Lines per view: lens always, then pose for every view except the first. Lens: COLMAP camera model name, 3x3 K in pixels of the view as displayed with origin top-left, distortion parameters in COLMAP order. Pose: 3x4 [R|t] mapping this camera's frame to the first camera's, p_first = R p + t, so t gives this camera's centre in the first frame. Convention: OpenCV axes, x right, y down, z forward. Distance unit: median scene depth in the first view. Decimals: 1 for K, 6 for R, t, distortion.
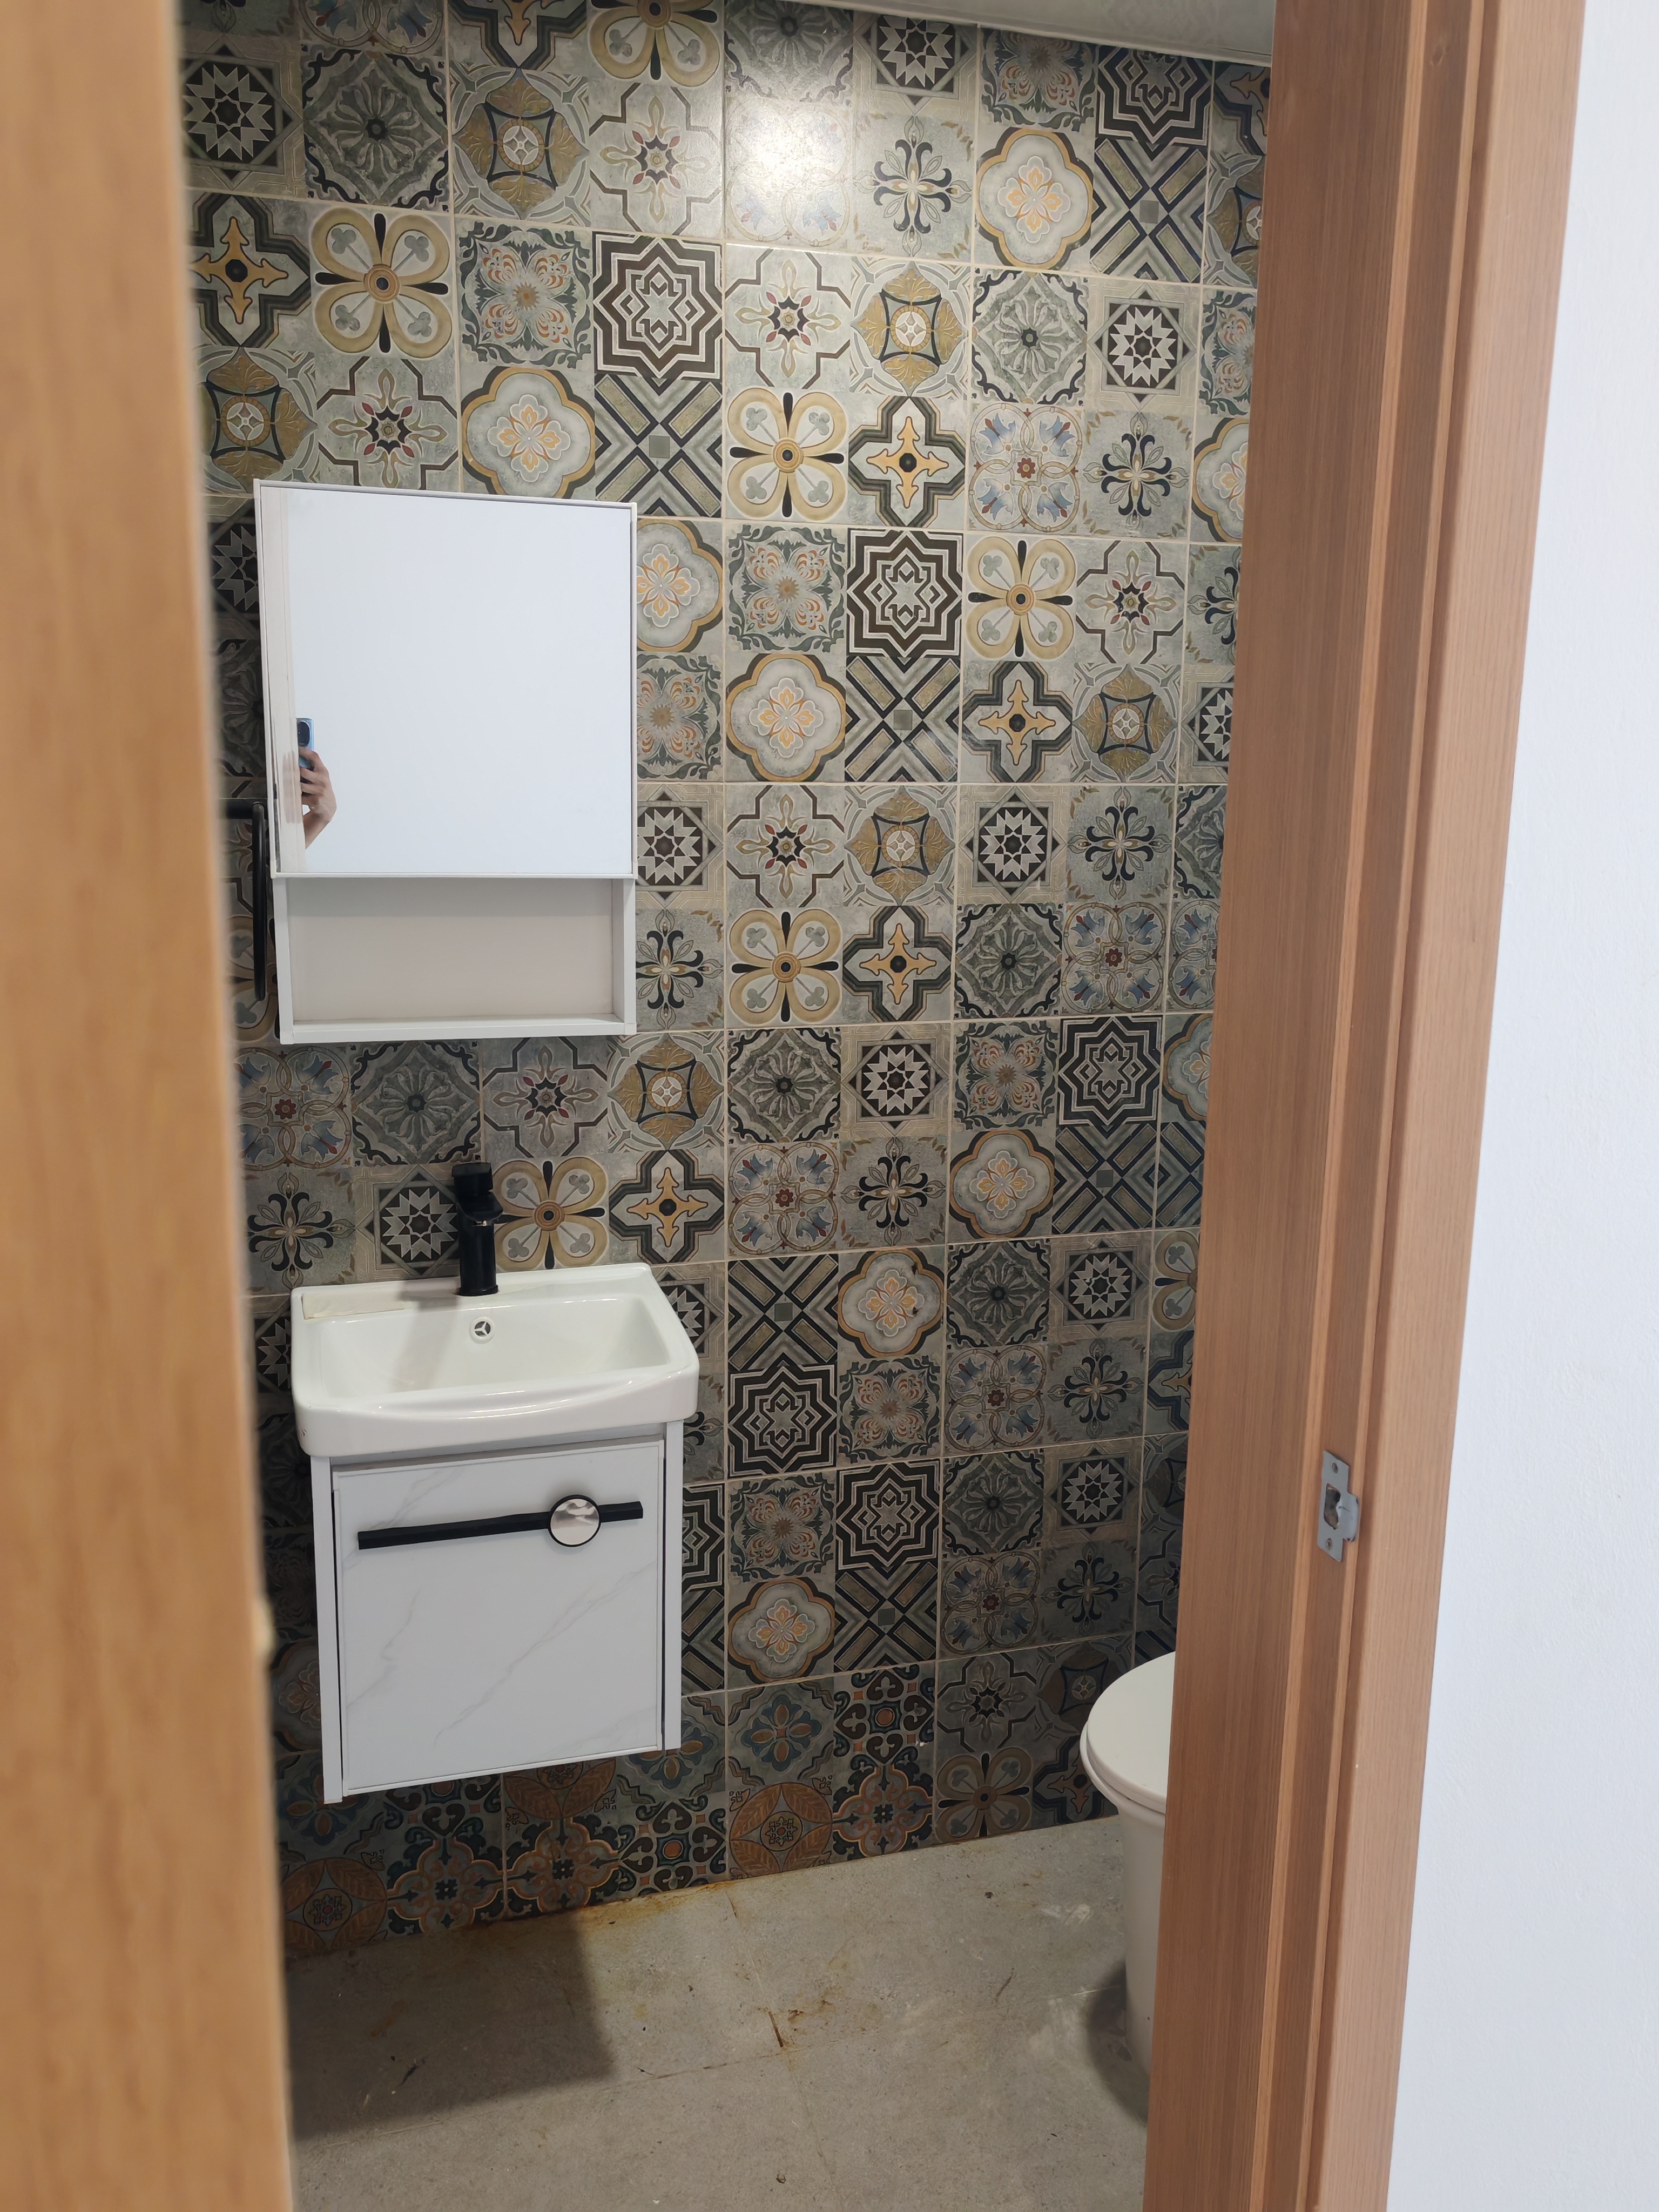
lens RADIAL K [[1731.9, 0, 835.1], [0, 1731.9, 1106.5], [0, 0, 1]] dist [0.014937, 0.031568]
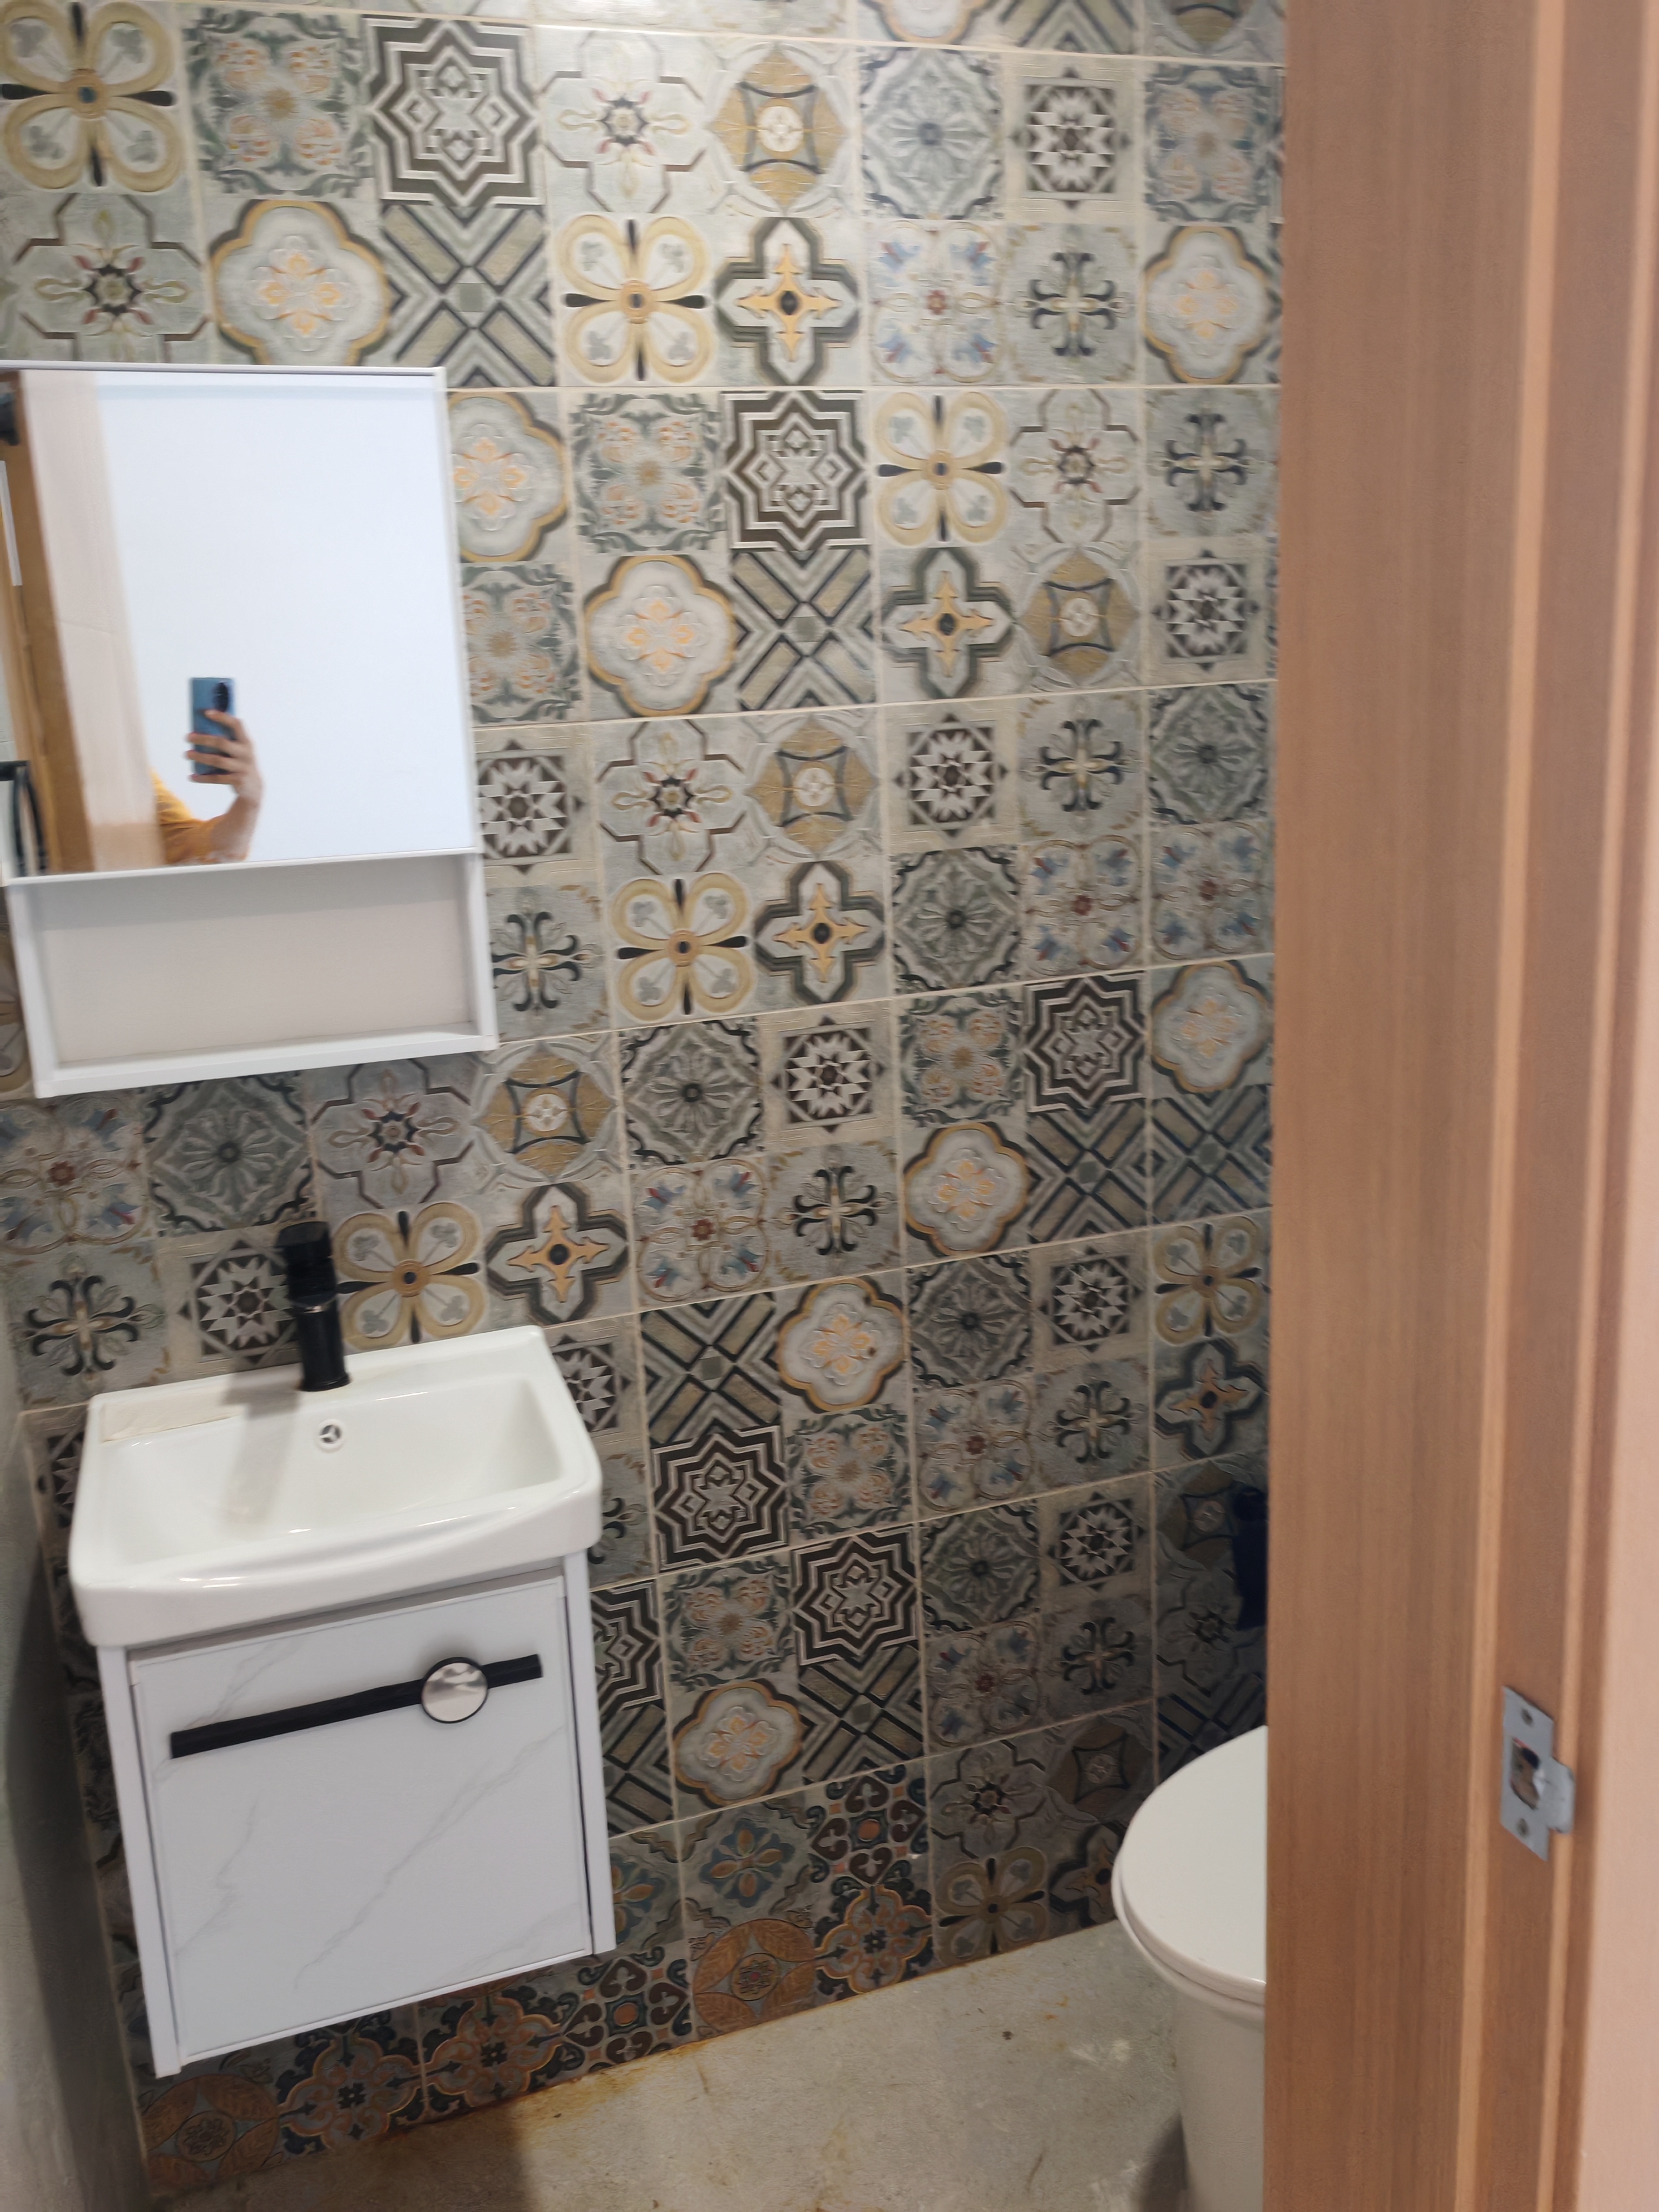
lens RADIAL K [[1731.9, 0, 824.2], [0, 1731.9, 1108.7], [0, 0, 1]] dist [0.014937, 0.031568]
pose [[0.997160, -0.071297, 0.024278, 0.012192], [0.070208, 0.996601, 0.043084, -0.035259], [-0.027267, -0.041257, 0.998776, 0.185831]]
